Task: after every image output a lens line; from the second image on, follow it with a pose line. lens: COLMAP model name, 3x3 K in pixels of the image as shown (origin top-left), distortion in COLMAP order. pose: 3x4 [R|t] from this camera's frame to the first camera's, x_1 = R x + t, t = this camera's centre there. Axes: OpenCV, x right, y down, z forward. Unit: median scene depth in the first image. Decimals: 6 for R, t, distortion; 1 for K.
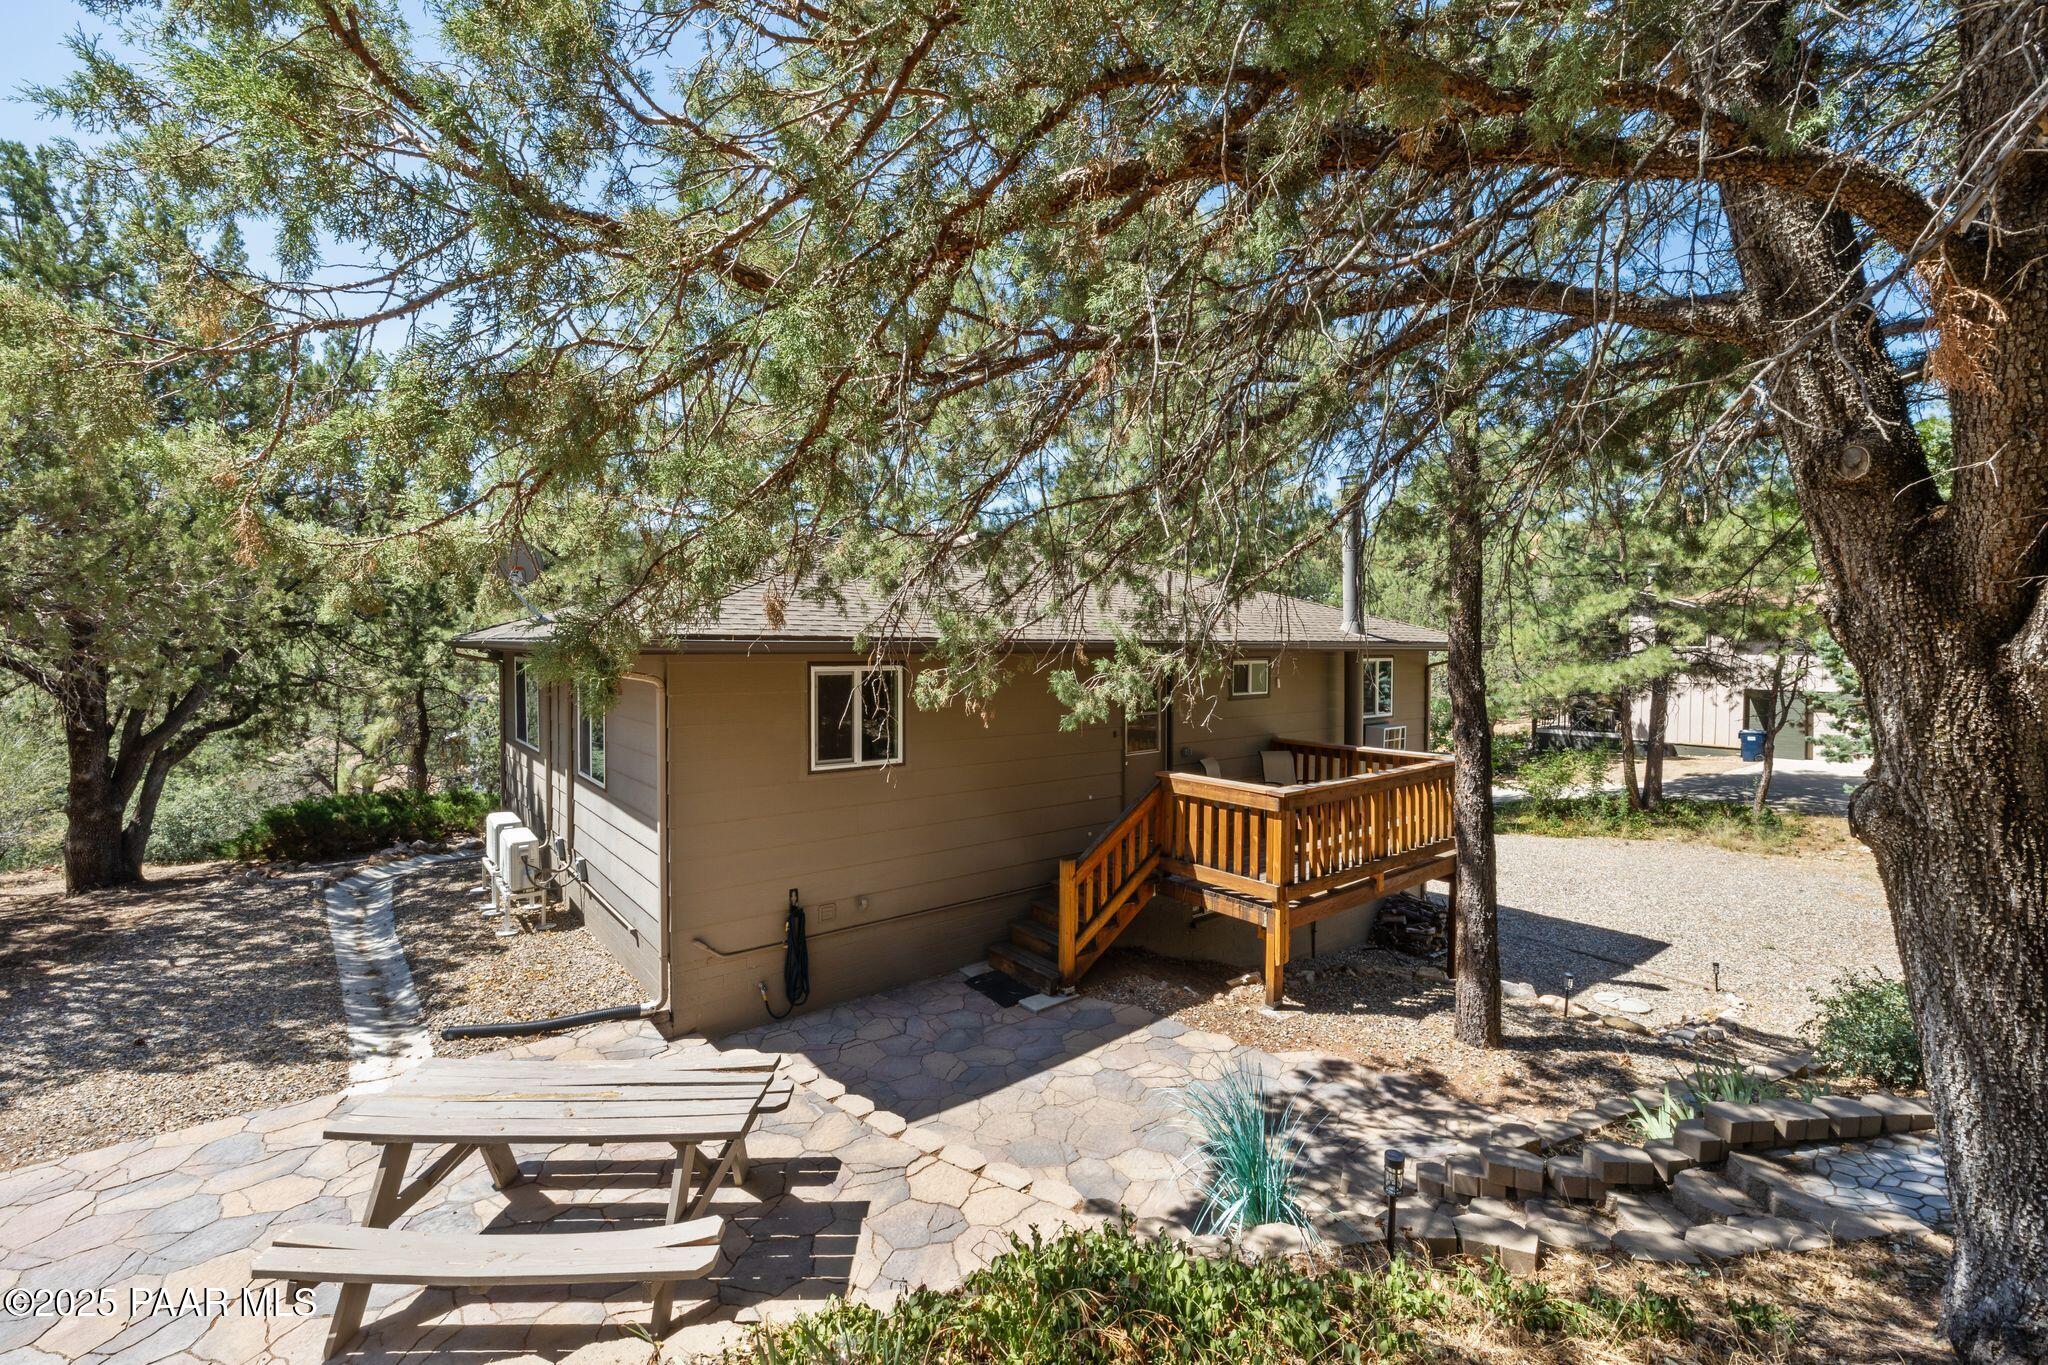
lens RADIAL K [[864.7, 0, 1017.6], [0, 864.7, 661.8], [0, 0, 1]] dist [0.002781, 0.000627]
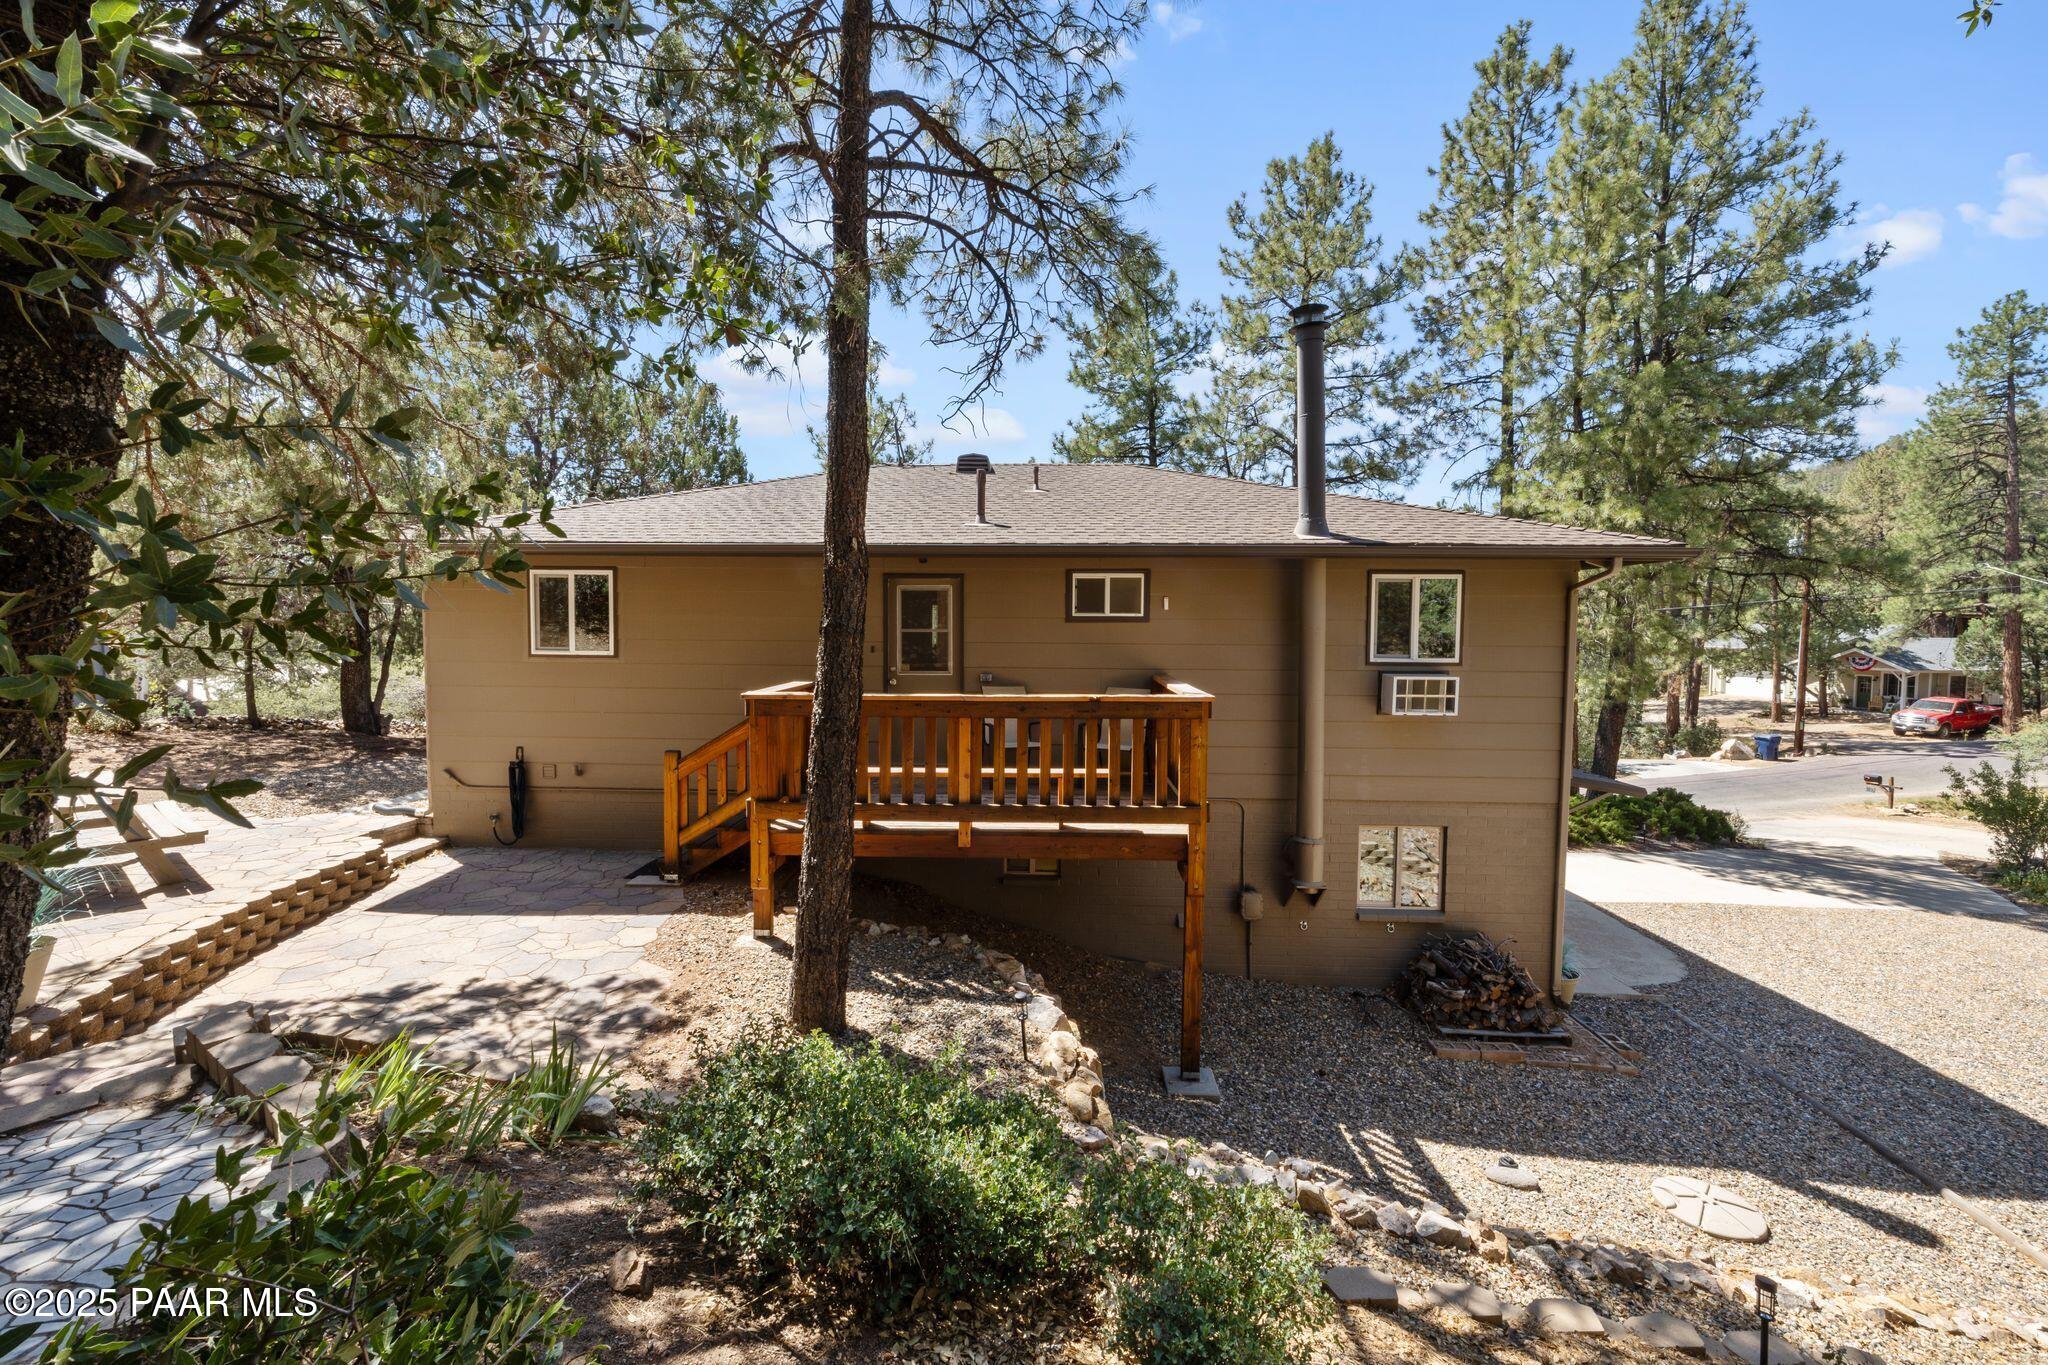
lens RADIAL K [[864.7, 0, 1017.6], [0, 864.7, 661.8], [0, 0, 1]] dist [0.002781, 0.000627]
pose [[0.754689, 0.034610, -0.655169, 1.241132], [-0.017919, 0.999322, 0.032150, 0.095359], [0.655838, -0.012523, 0.754798, 0.580924]]
